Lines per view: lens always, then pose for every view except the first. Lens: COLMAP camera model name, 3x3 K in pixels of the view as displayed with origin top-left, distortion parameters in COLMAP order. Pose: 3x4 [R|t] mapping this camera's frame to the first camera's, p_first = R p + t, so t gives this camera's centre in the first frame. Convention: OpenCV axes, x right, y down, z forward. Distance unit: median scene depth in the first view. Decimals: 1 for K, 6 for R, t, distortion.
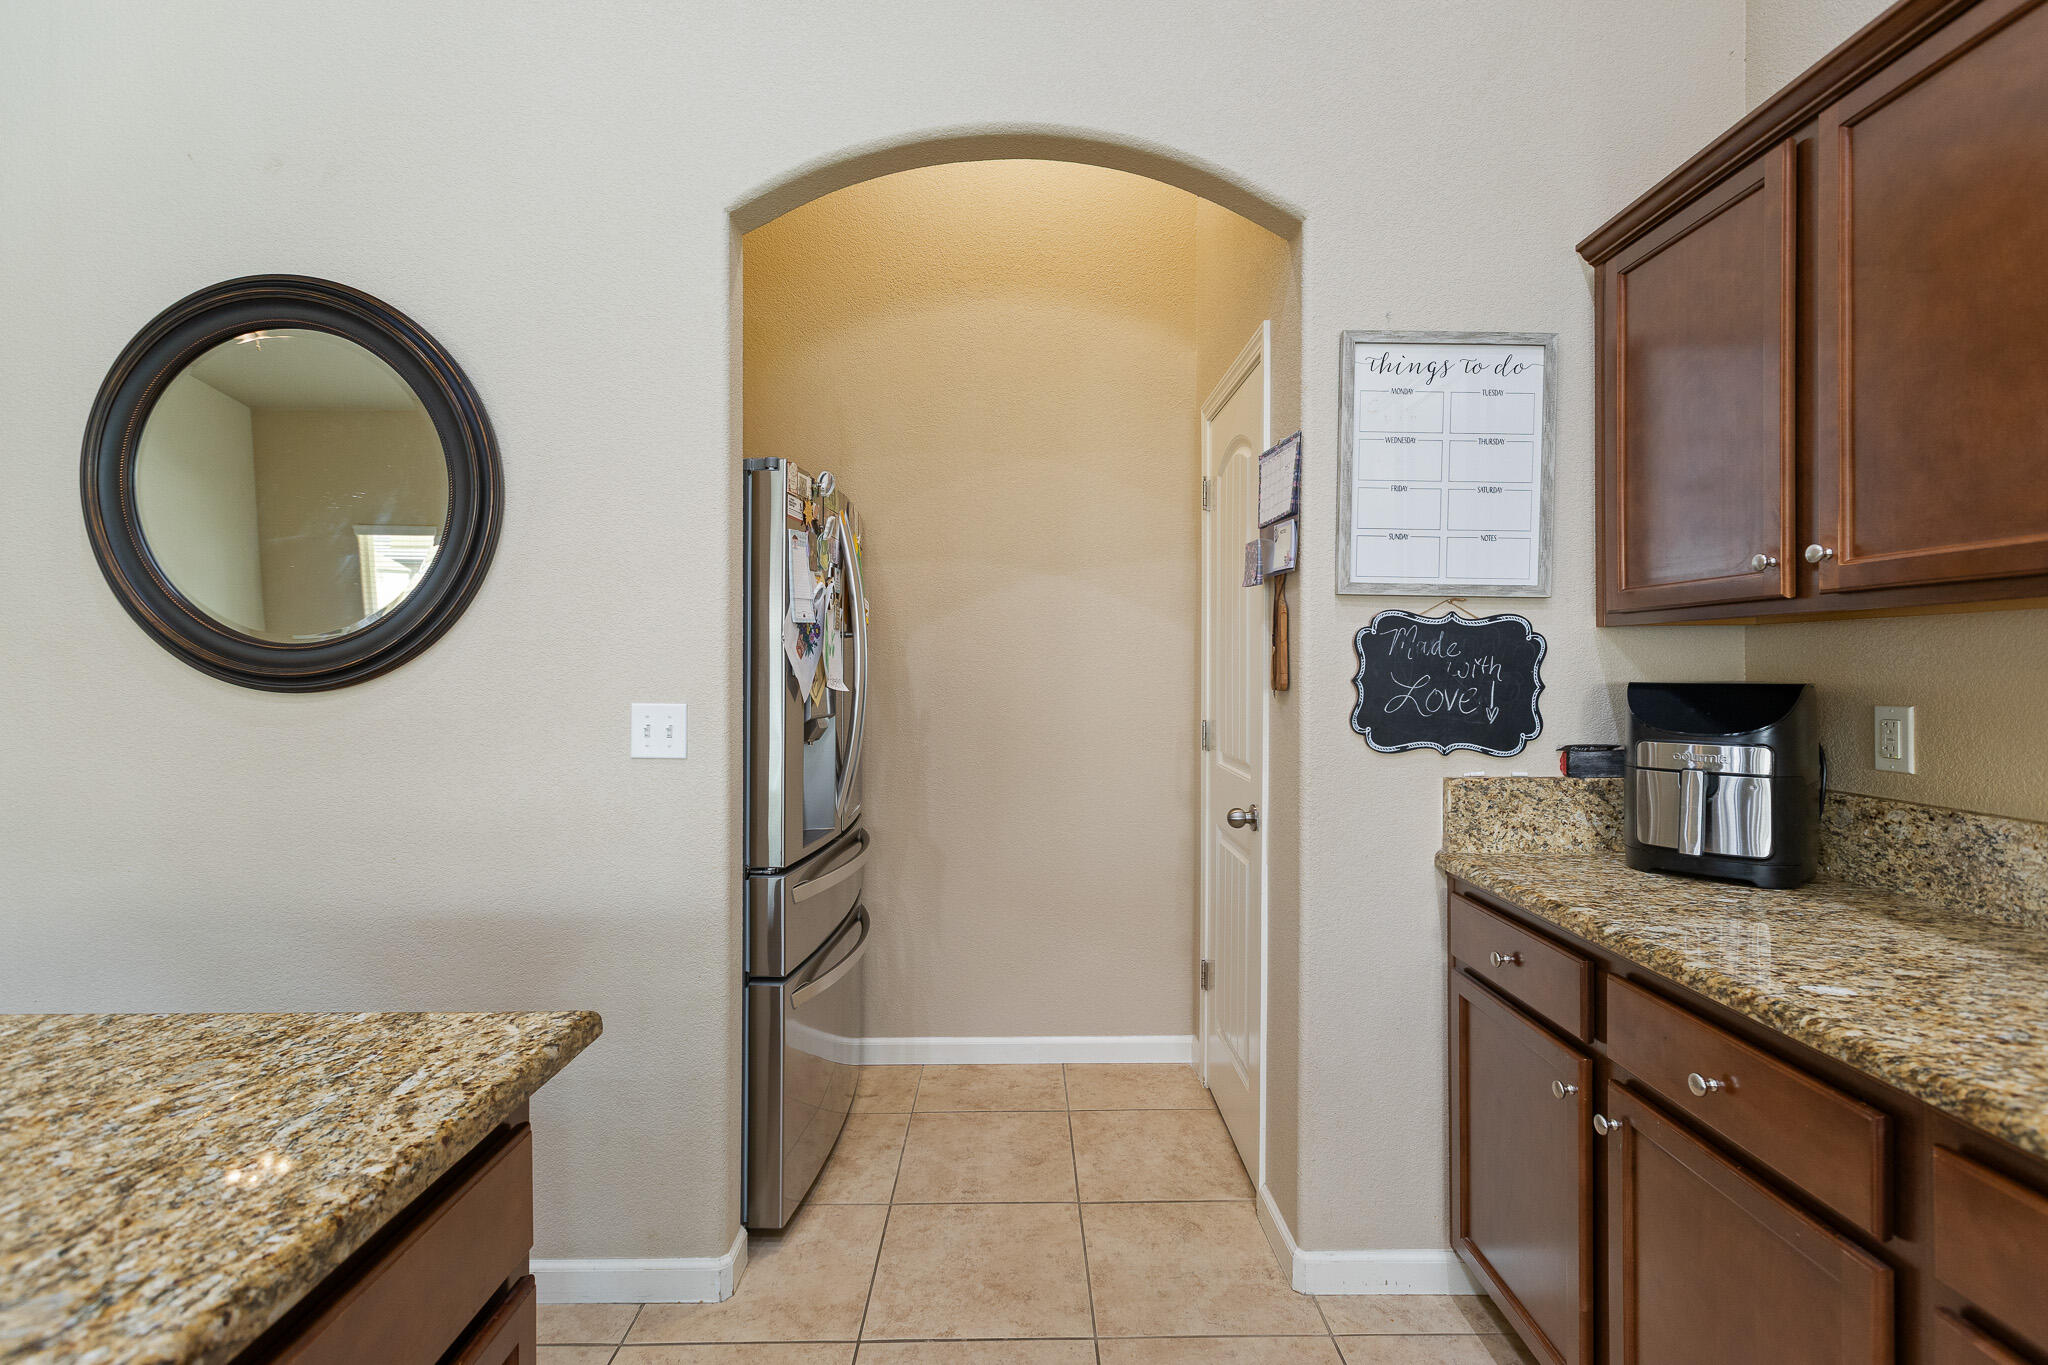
lens RADIAL K [[938.8, 0, 1025.2], [0, 938.8, 657.7], [0, 0, 1]] dist [0.000426, -0.000119]
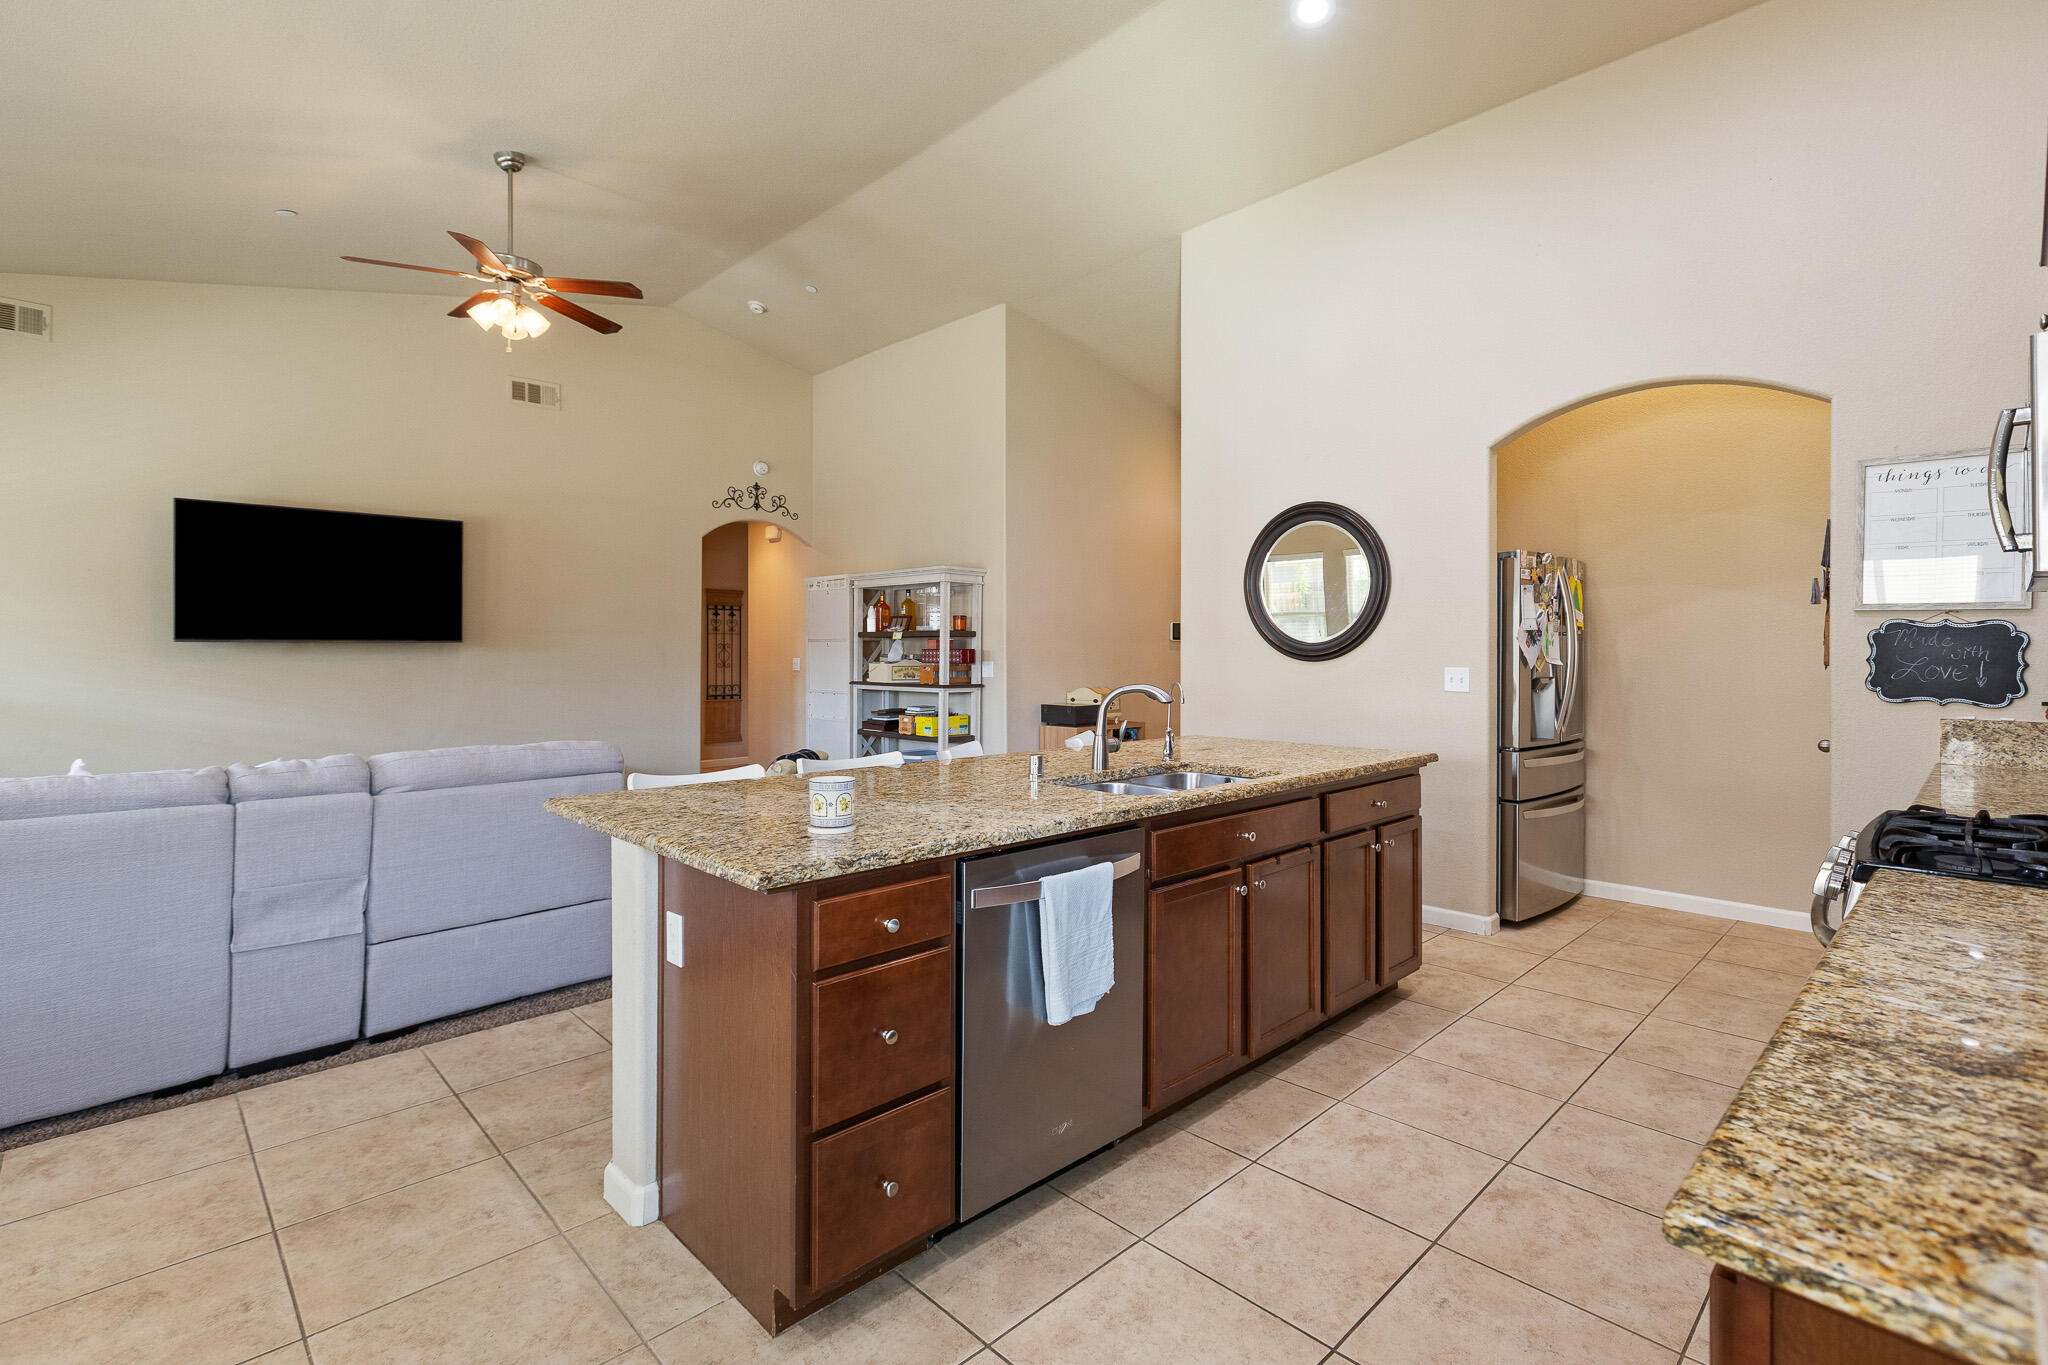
lens RADIAL K [[938.8, 0, 1025.2], [0, 938.8, 657.7], [0, 0, 1]] dist [0.000426, -0.000119]
pose [[0.691676, 0.006267, -0.722181, 0.521222], [0.005159, 0.999894, 0.013618, -0.011788], [0.722189, -0.013145, 0.691571, -1.309167]]
